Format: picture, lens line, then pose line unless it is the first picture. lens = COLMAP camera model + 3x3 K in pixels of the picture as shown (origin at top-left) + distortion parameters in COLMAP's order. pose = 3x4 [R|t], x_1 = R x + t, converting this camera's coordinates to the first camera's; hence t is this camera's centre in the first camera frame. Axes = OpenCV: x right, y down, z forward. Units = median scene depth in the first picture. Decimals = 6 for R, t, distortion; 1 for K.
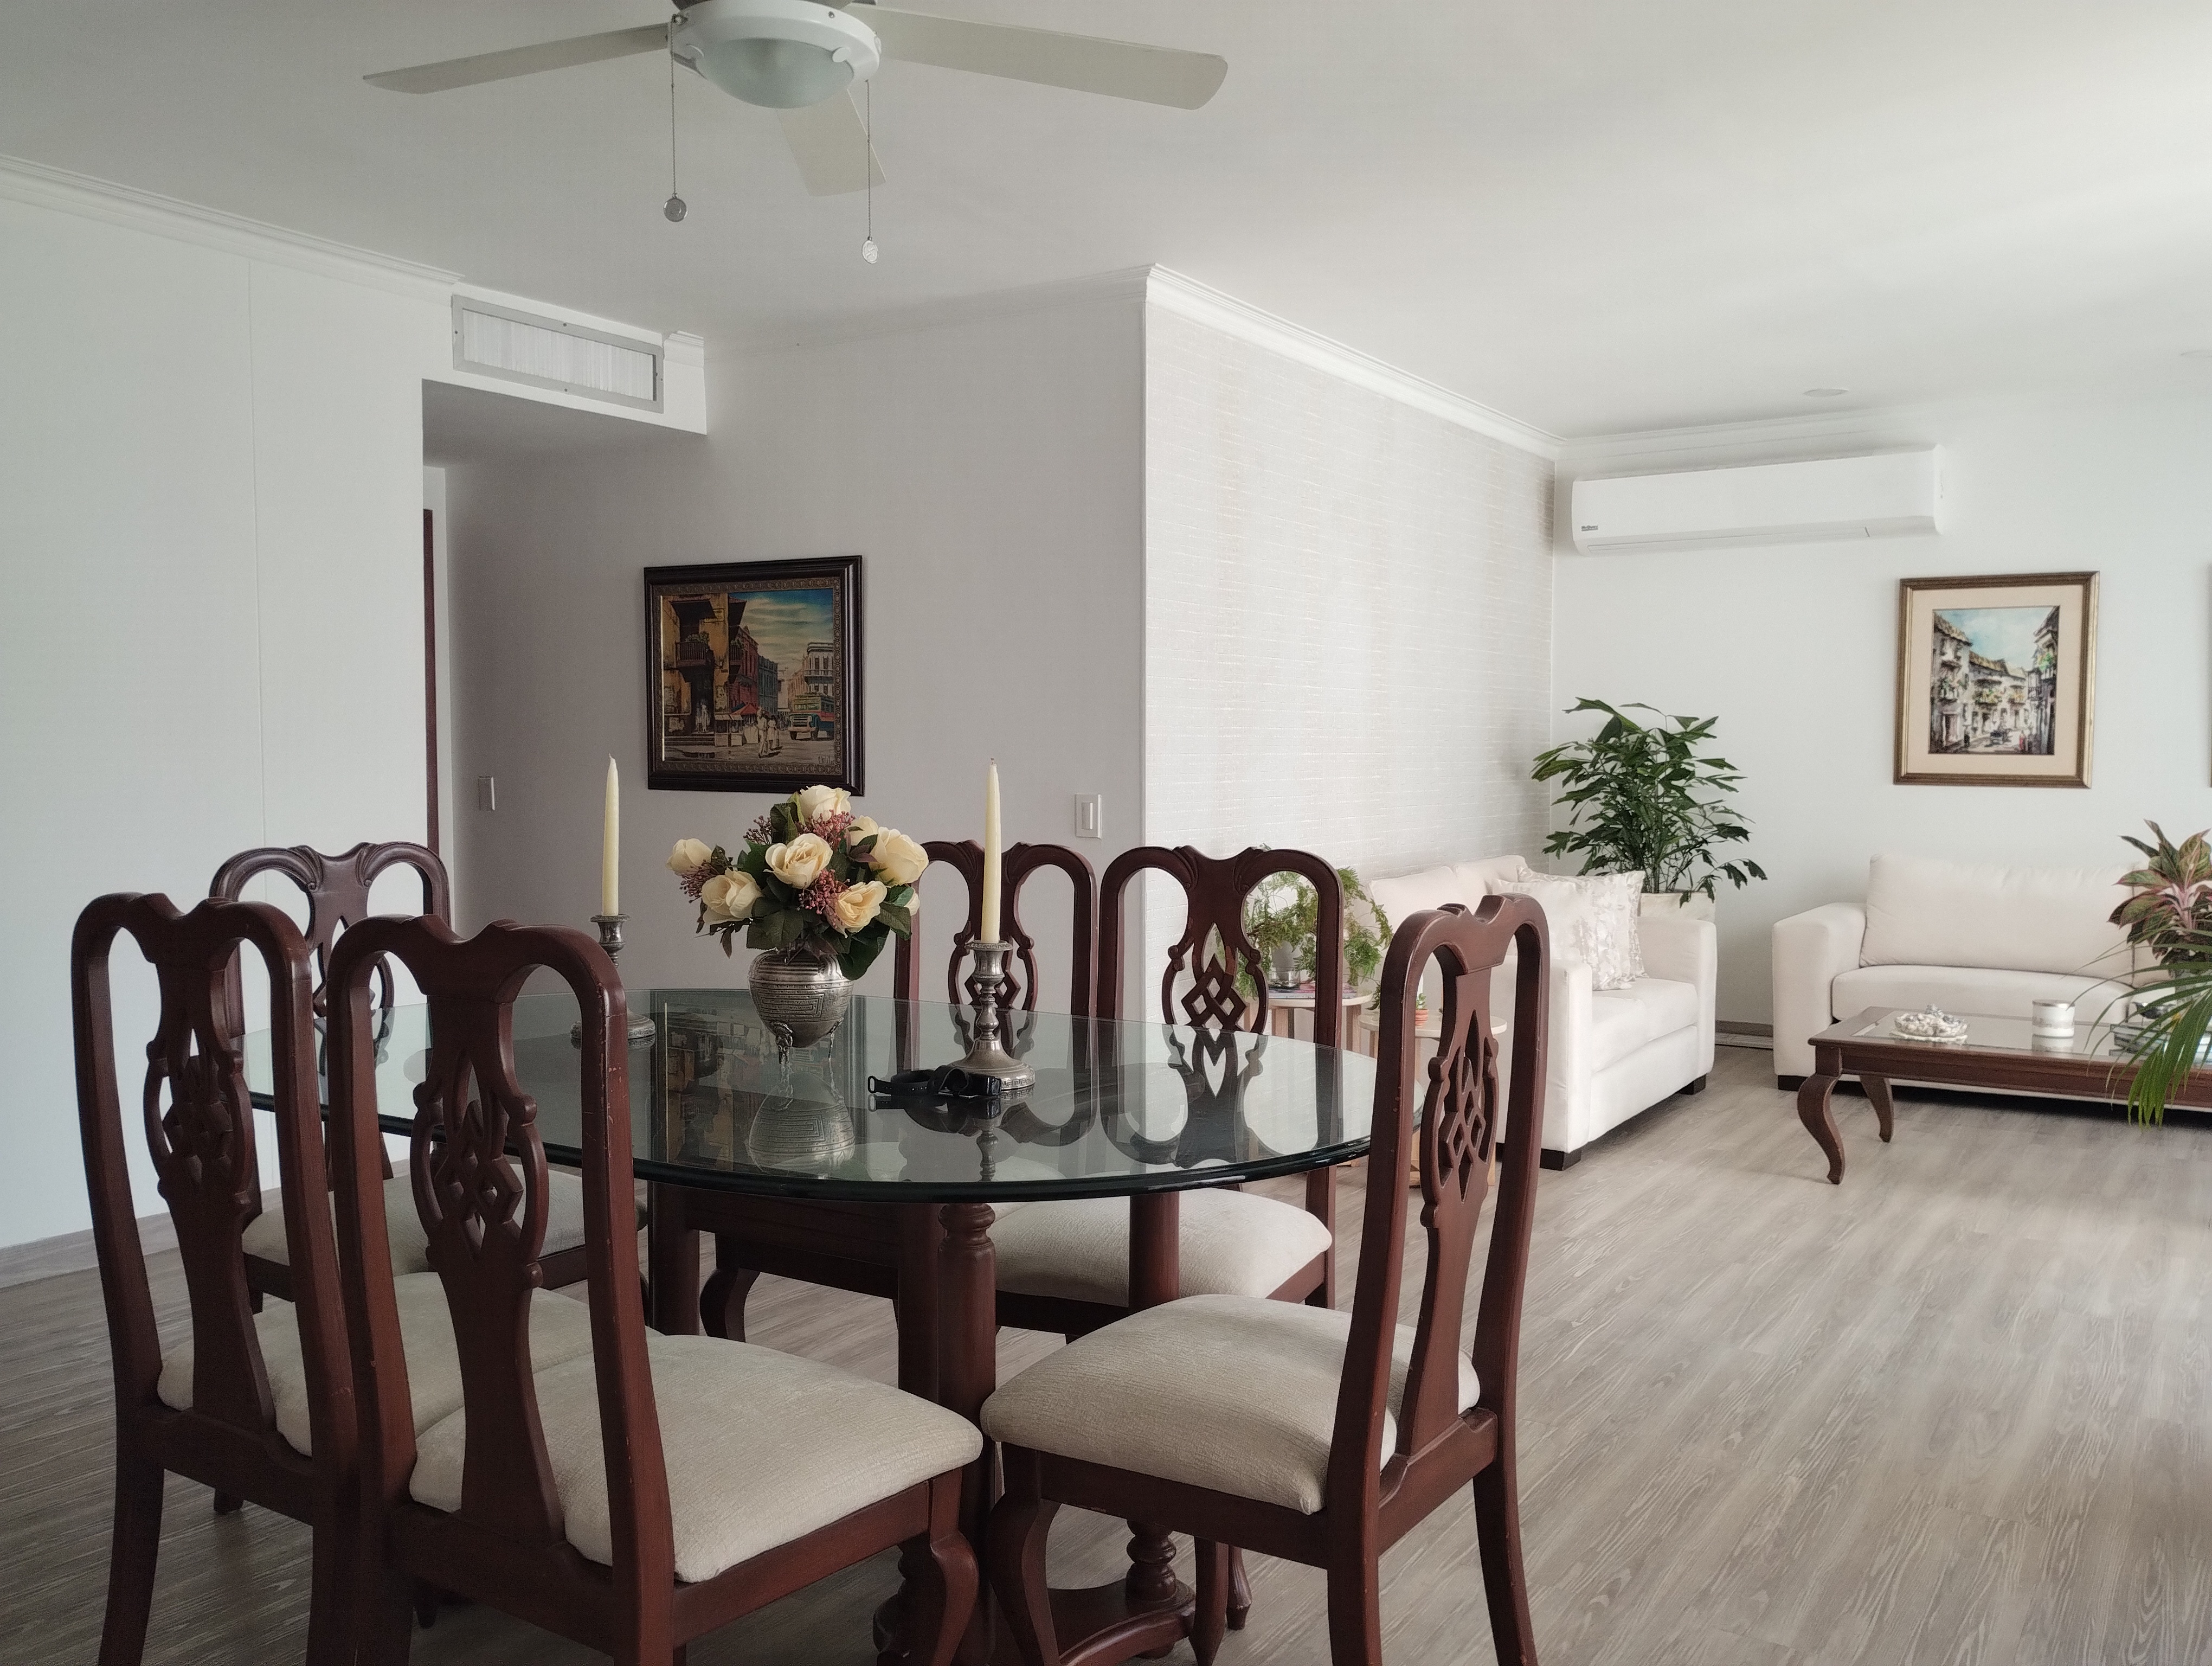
lens RADIAL K [[1806.6, 0, 1102.6], [0, 1806.6, 840.9], [0, 0, 1]] dist [0.077963, -0.094615]
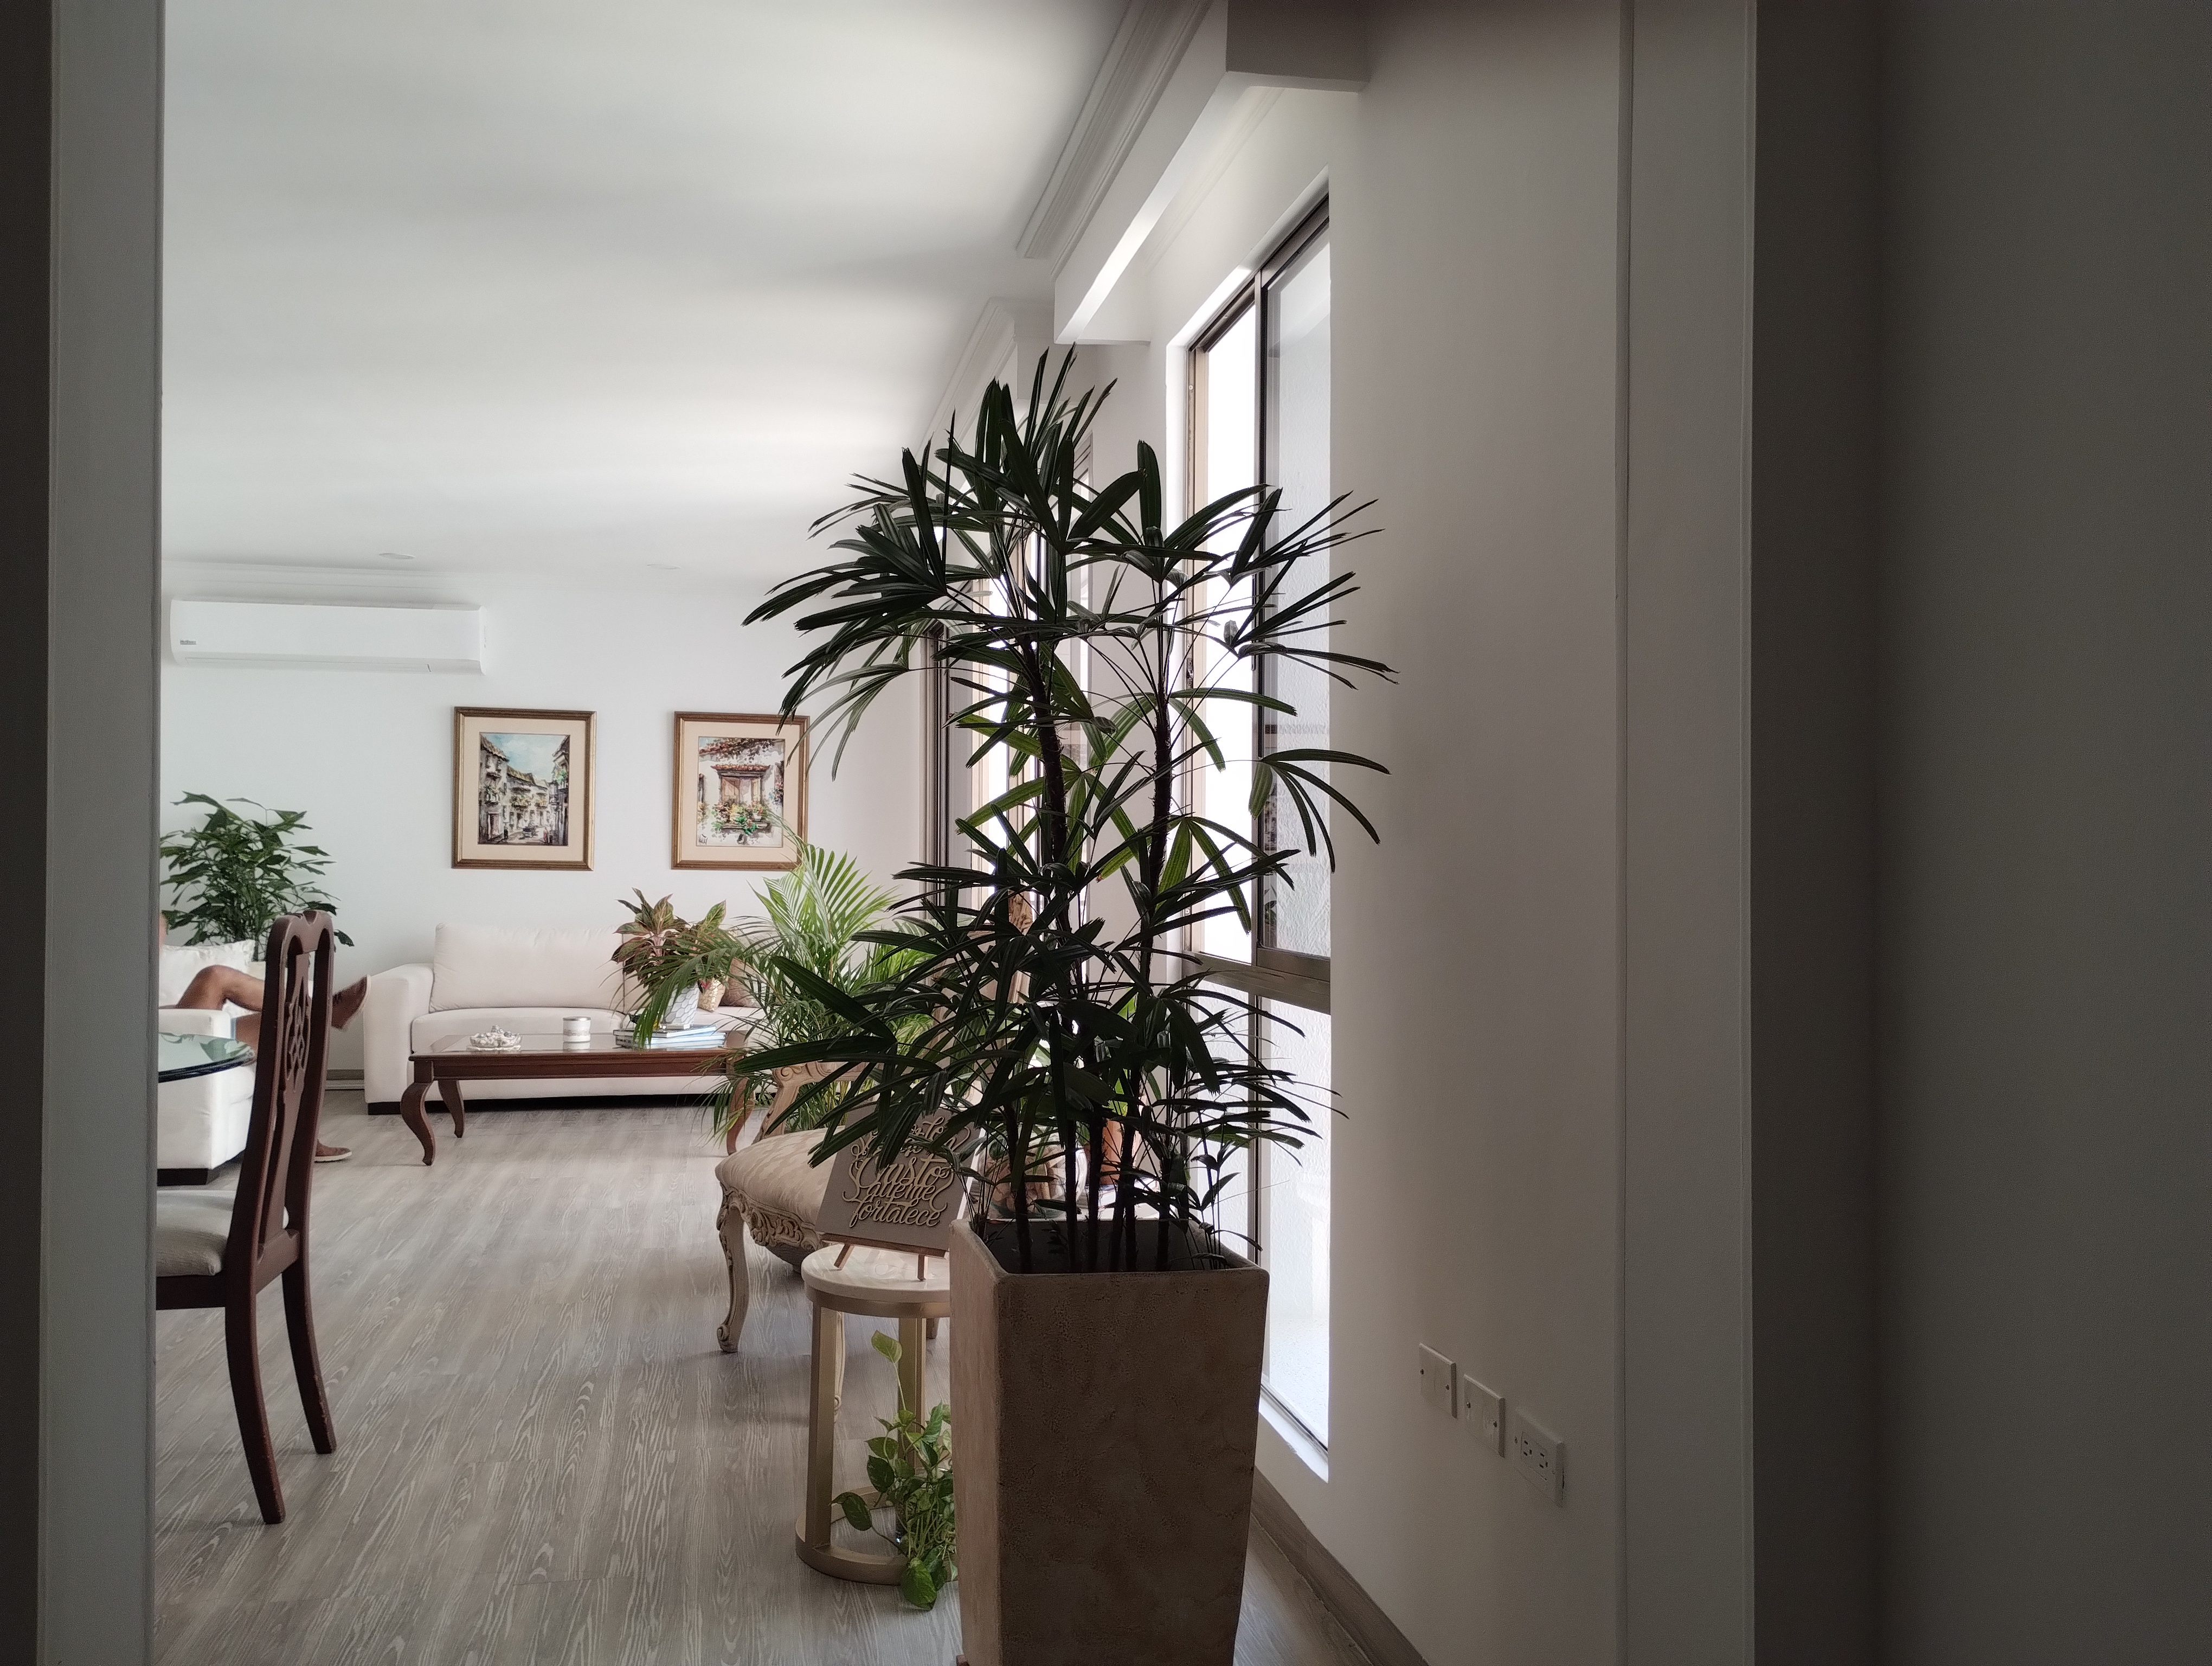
lens RADIAL K [[1806.6, 0, 1102.6], [0, 1806.6, 840.9], [0, 0, 1]] dist [0.077963, -0.094615]
pose [[0.711794, 0.010013, 0.702317, -0.137876], [0.028821, 0.998640, -0.043447, 0.018829], [-0.701796, 0.051167, 0.710538, -0.222283]]
